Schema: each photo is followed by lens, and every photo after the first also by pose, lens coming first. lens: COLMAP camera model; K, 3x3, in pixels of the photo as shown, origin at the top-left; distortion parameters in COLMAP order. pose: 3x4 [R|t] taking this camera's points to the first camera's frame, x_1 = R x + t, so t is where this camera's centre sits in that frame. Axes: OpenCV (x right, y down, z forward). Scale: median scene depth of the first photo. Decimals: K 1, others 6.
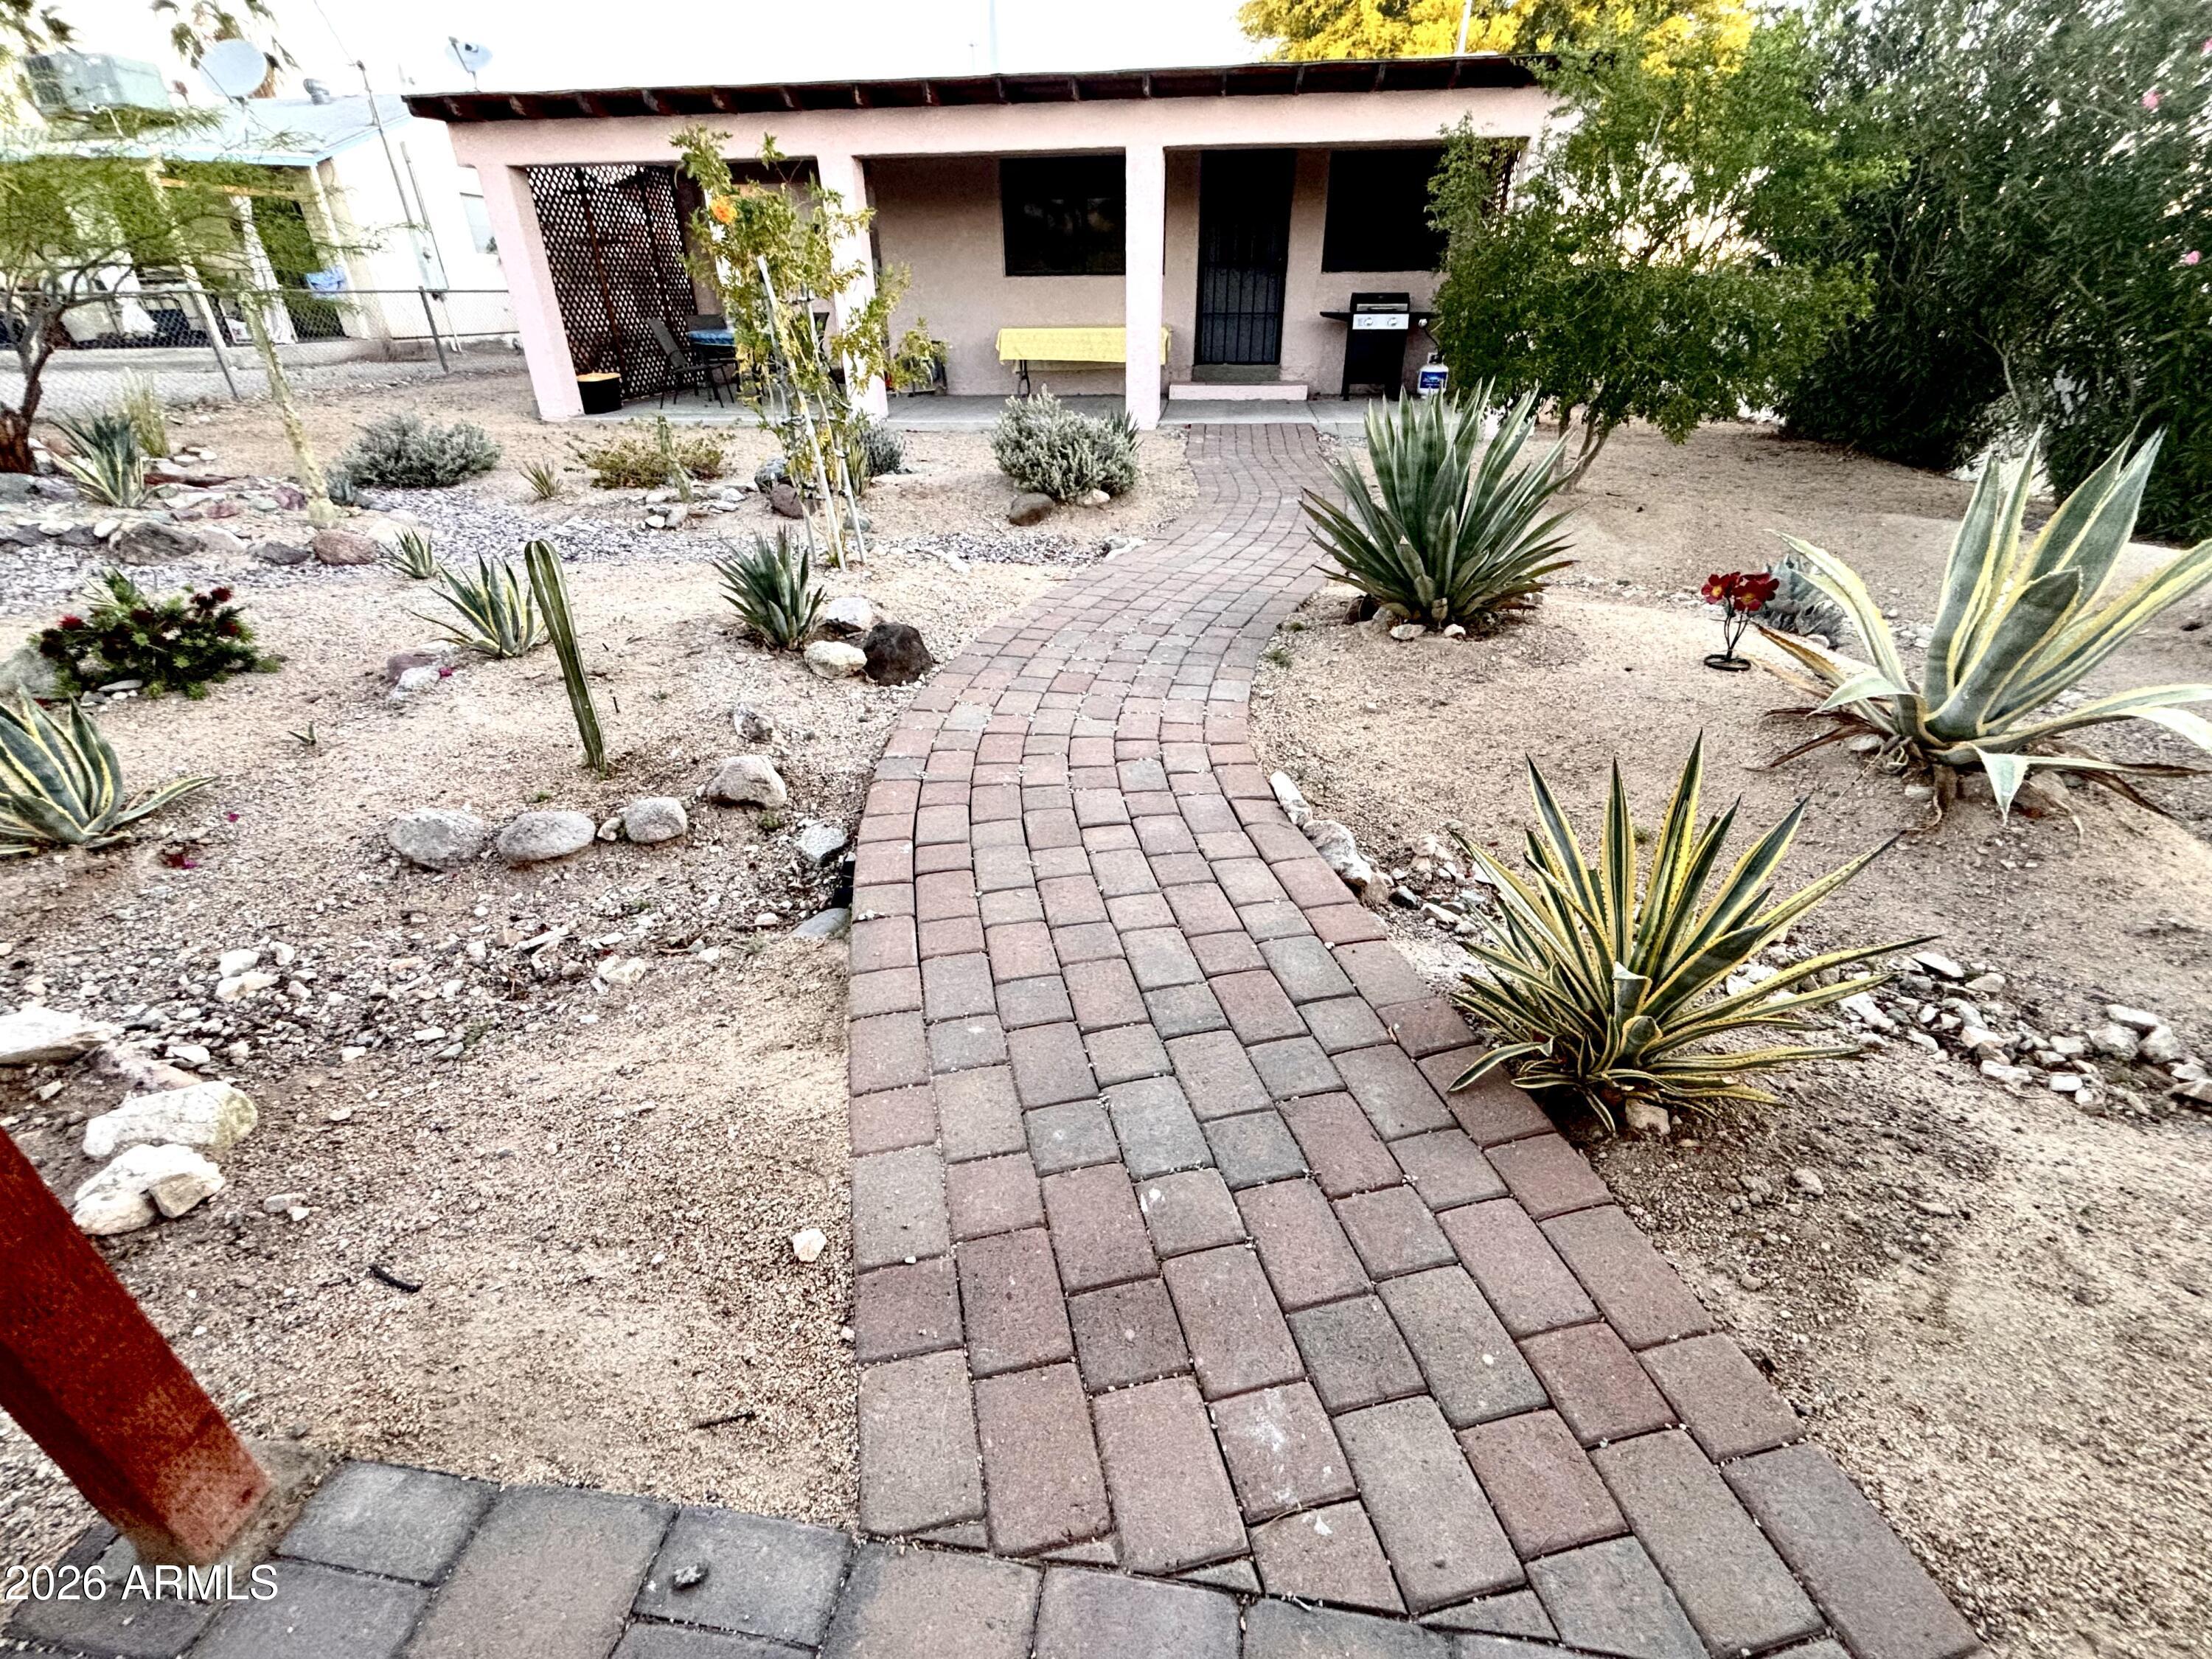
lens RADIAL K [[974.1, 0, 1105.6], [0, 974.1, 825.4], [0, 0, 1]] dist [0.007443, -0.001298]
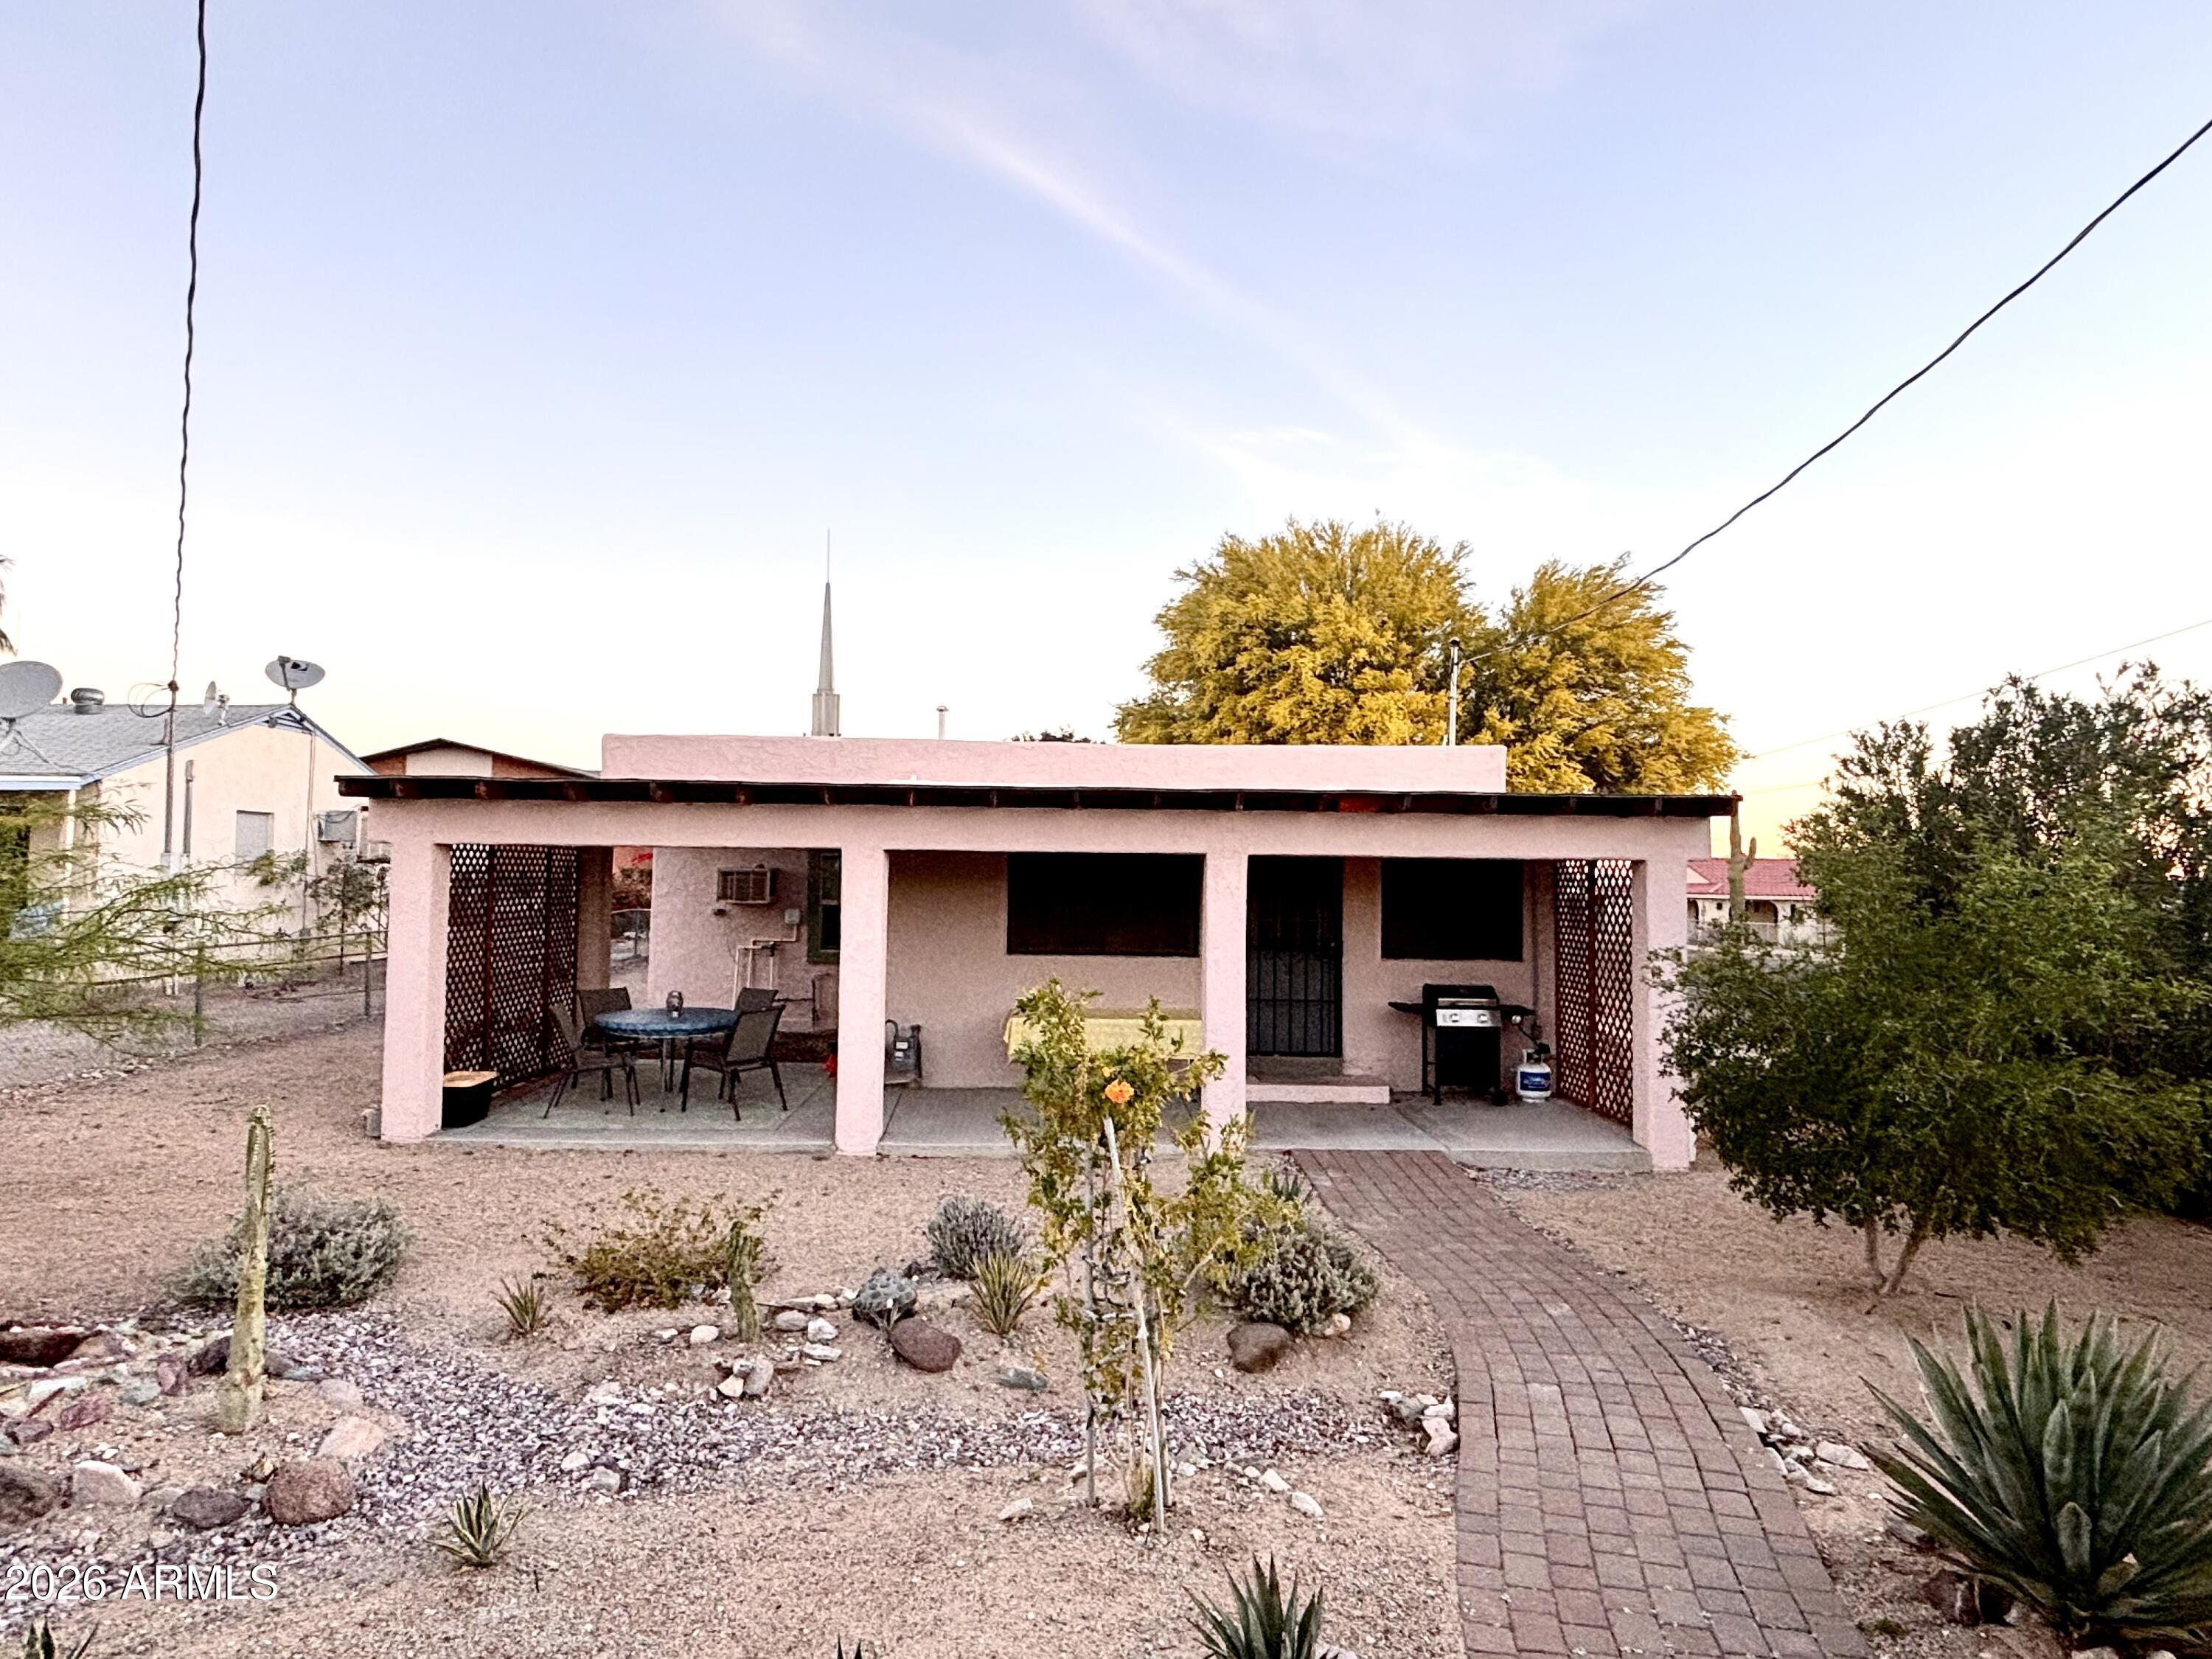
lens RADIAL K [[1335.3, 0, 1109.2], [0, 1335.3, 821.3], [0, 0, 1]] dist [0.002776, 0.001349]
pose [[0.990042, 0.030366, 0.137462, -0.230766], [0.045566, 0.854772, -0.516999, -0.105109], [-0.133197, 0.518114, 0.844876, -0.011474]]
